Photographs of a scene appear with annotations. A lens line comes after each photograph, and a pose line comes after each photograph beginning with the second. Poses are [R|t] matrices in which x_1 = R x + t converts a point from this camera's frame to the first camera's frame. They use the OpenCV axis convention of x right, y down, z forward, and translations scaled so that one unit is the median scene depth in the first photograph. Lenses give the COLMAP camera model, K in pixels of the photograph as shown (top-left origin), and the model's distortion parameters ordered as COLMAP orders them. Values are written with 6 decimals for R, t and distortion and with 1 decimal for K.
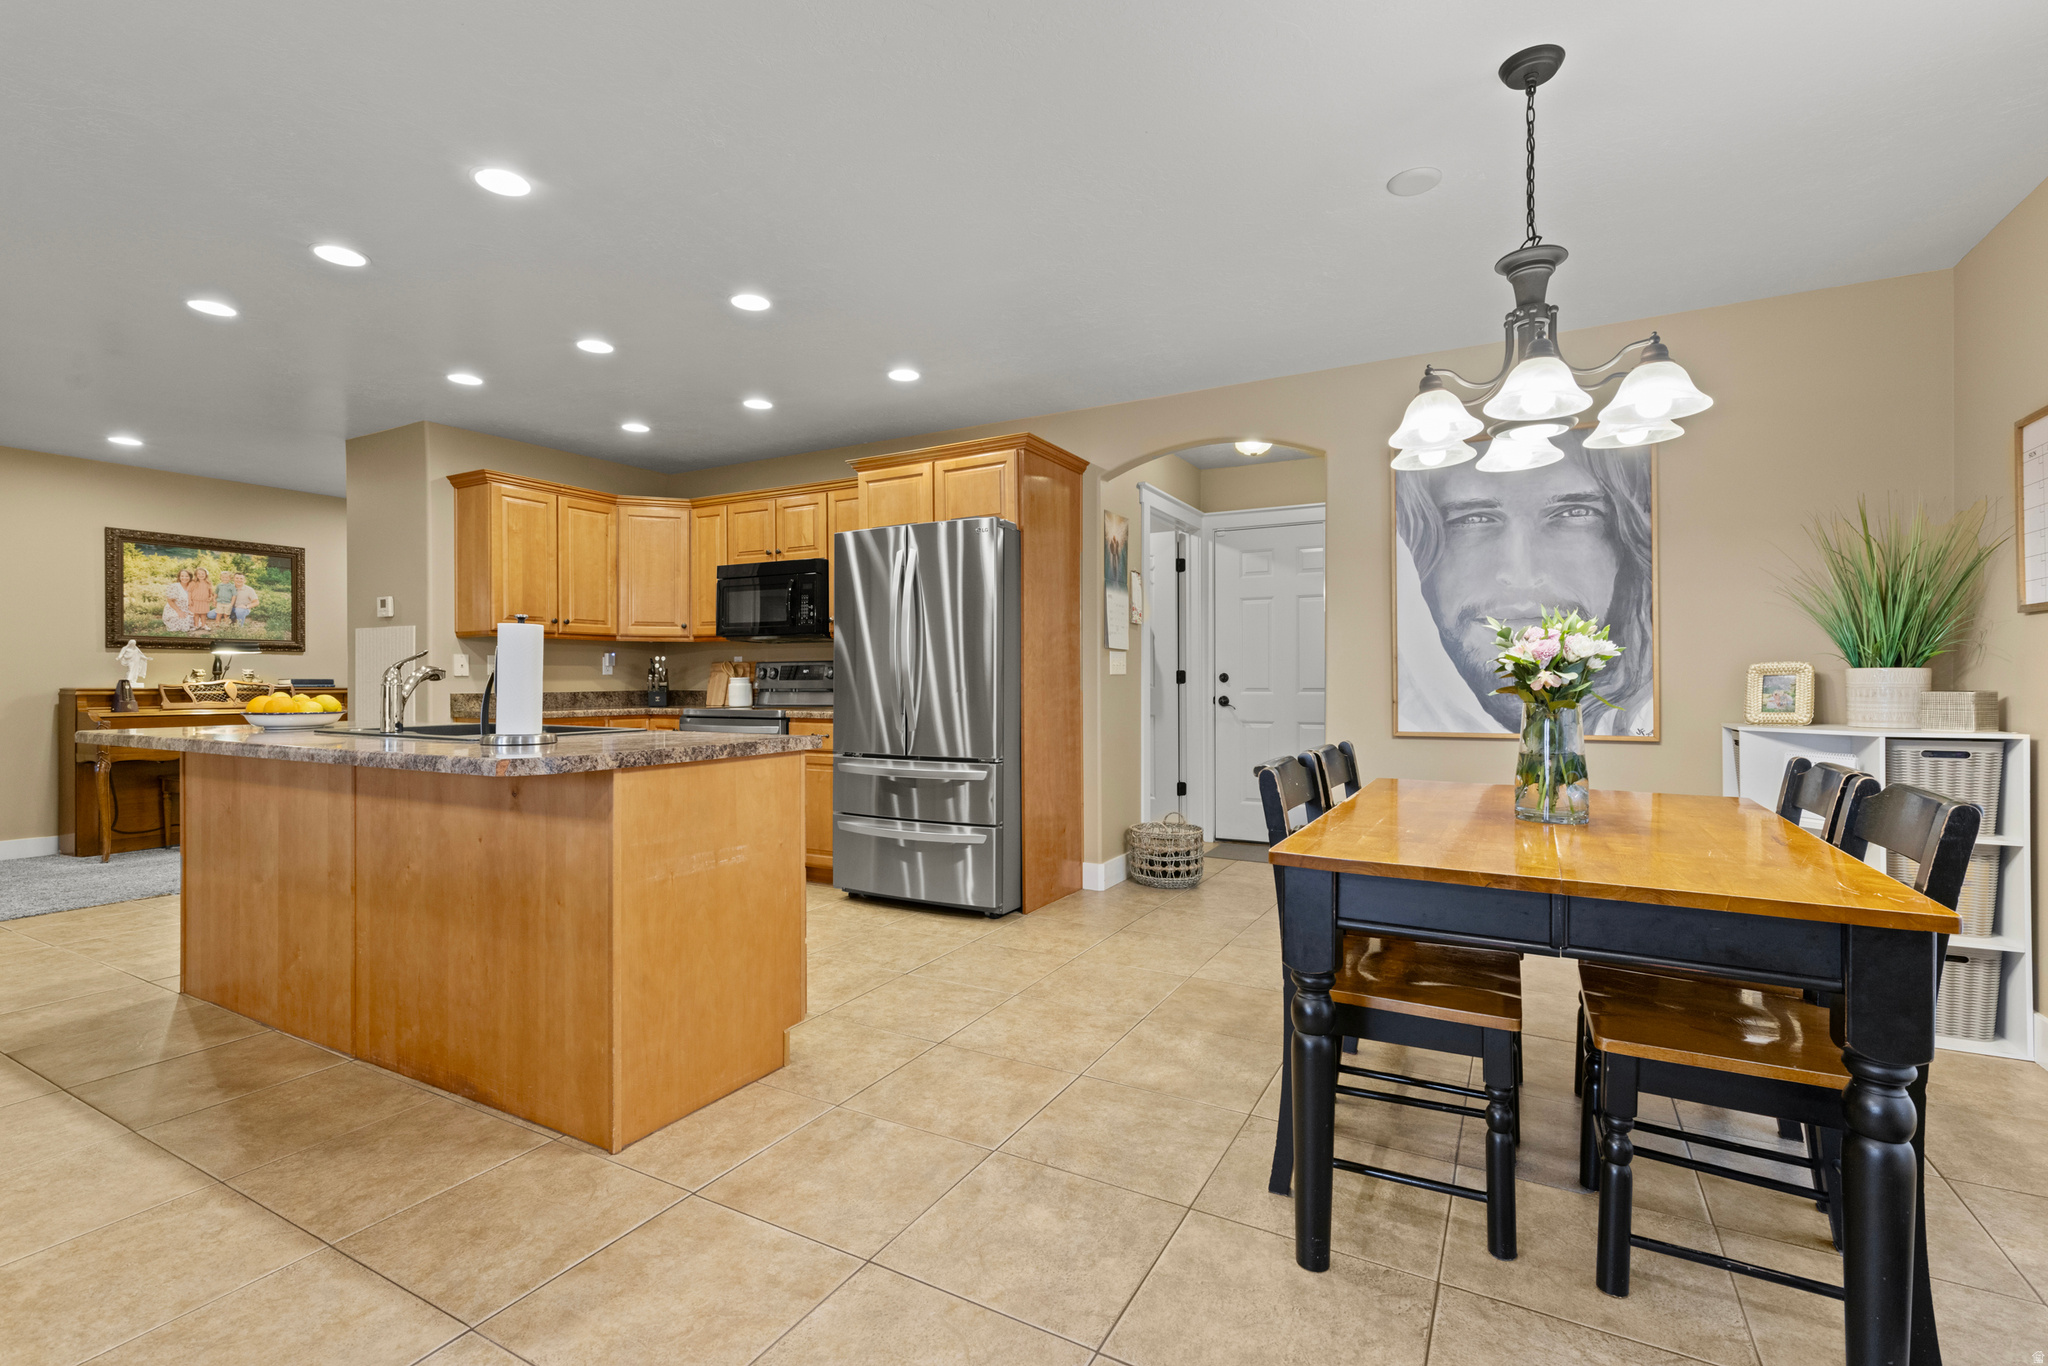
lens RADIAL K [[907.9, 0, 1030.7], [0, 907.9, 681.8], [0, 0, 1]] dist [0.005608, -0.000759]
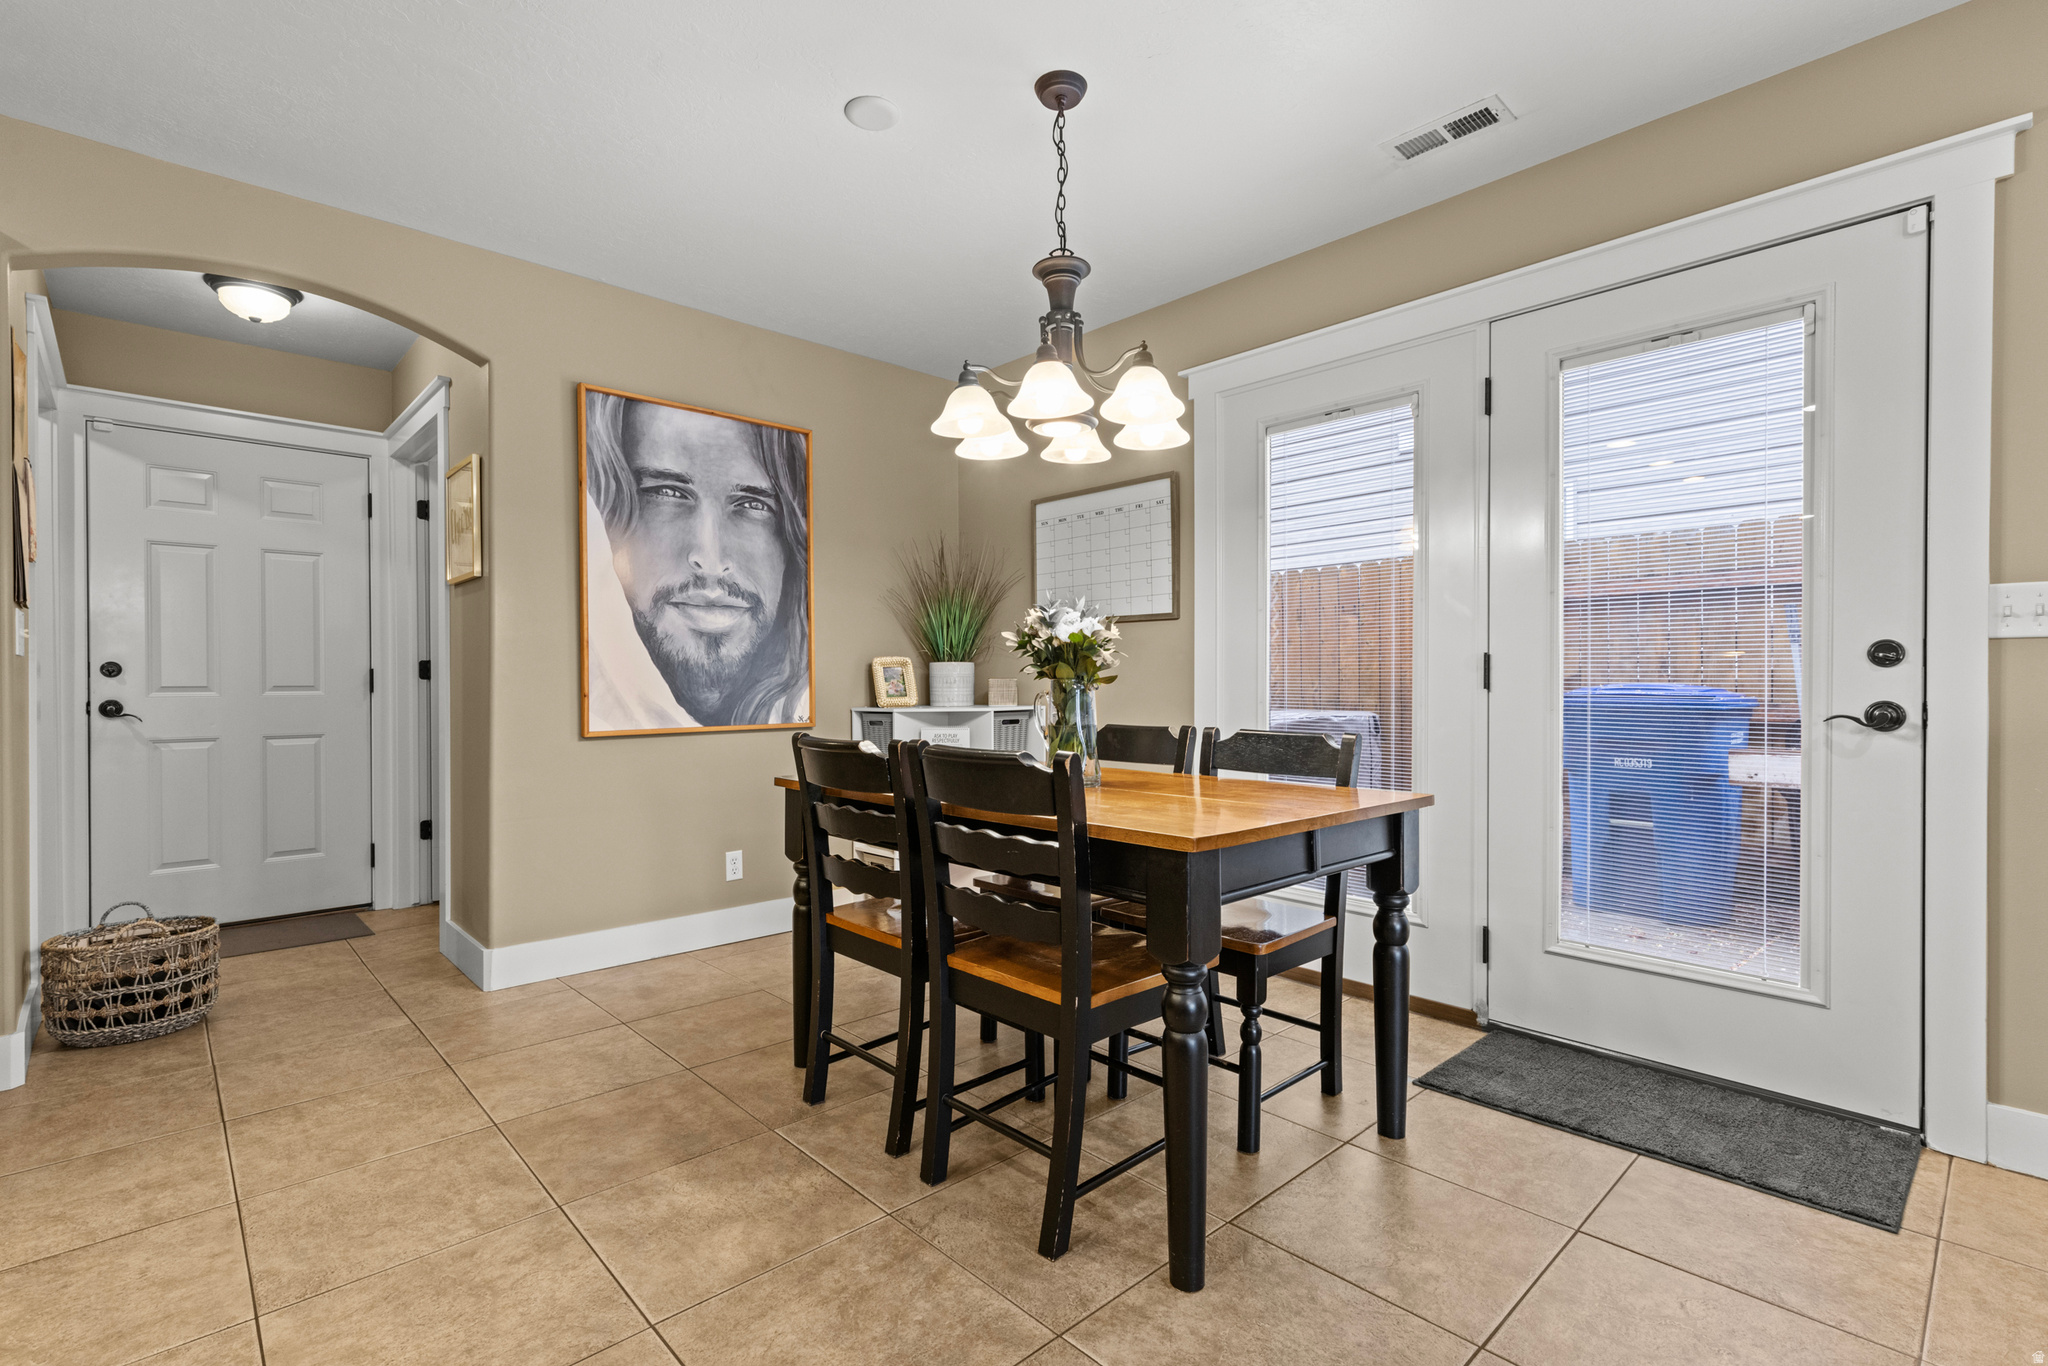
lens RADIAL K [[933.9, 0, 1011.0], [0, 933.9, 682.7], [0, 0, 1]] dist [0.002873, -0.000096]
pose [[0.321336, 0.002351, 0.946962, -0.269837], [0.007272, 0.999961, -0.004951, 0.017307], [-0.946937, 0.008477, 0.321306, 0.364445]]
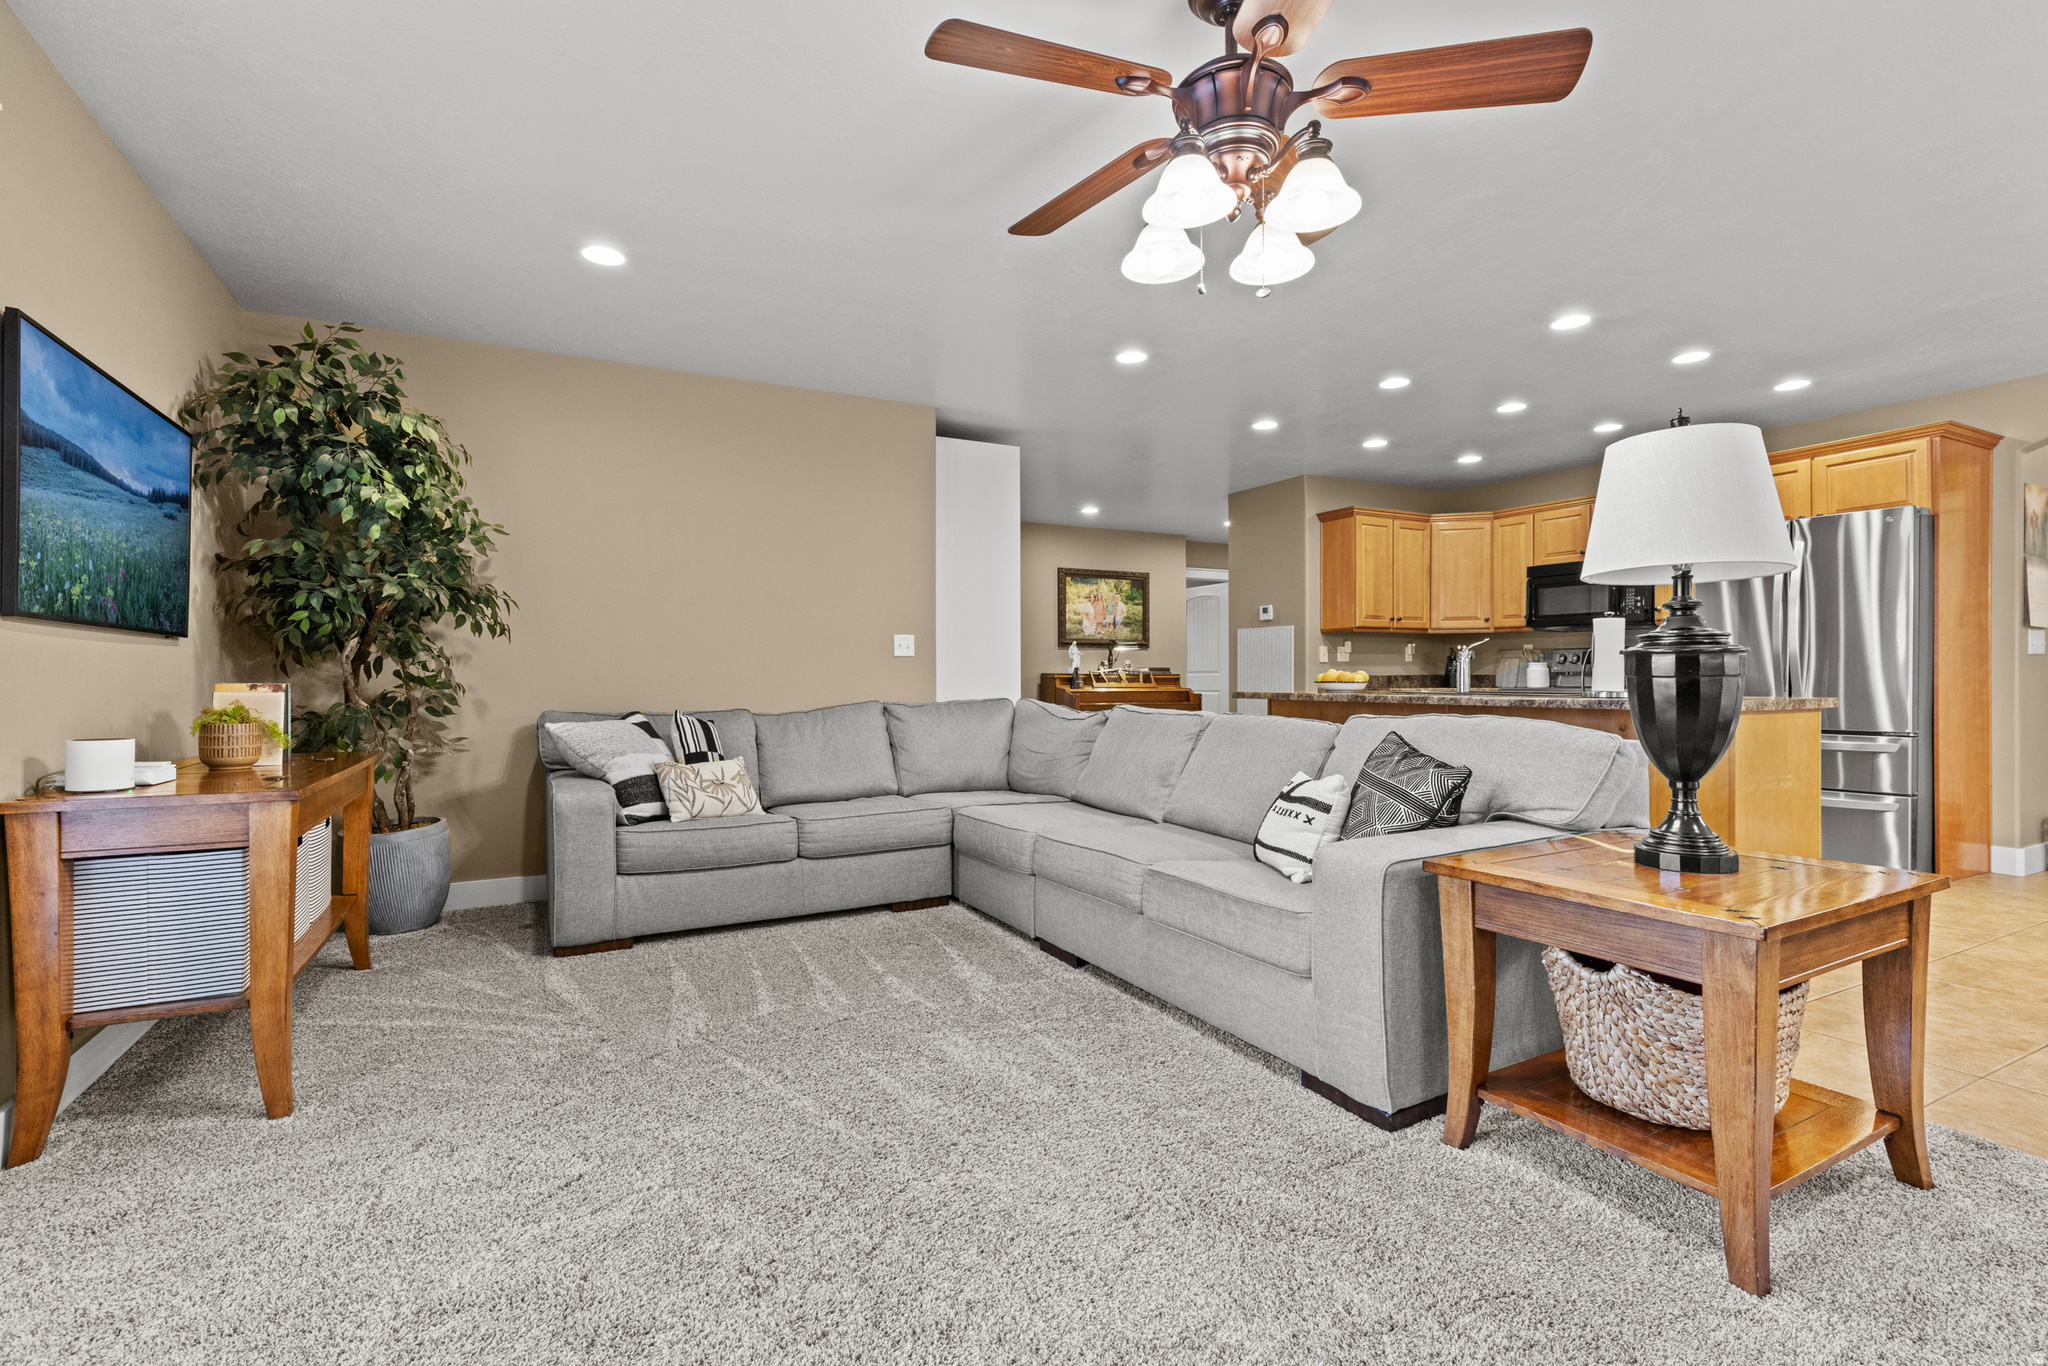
lens RADIAL K [[933.9, 0, 1011.0], [0, 933.9, 682.7], [0, 0, 1]] dist [0.002873, -0.000096]
pose [[0.836537, 0.002972, -0.547903, -0.318930], [-0.000116, 0.999986, 0.005247, 0.020619], [0.547911, -0.004326, 0.836525, -0.497173]]
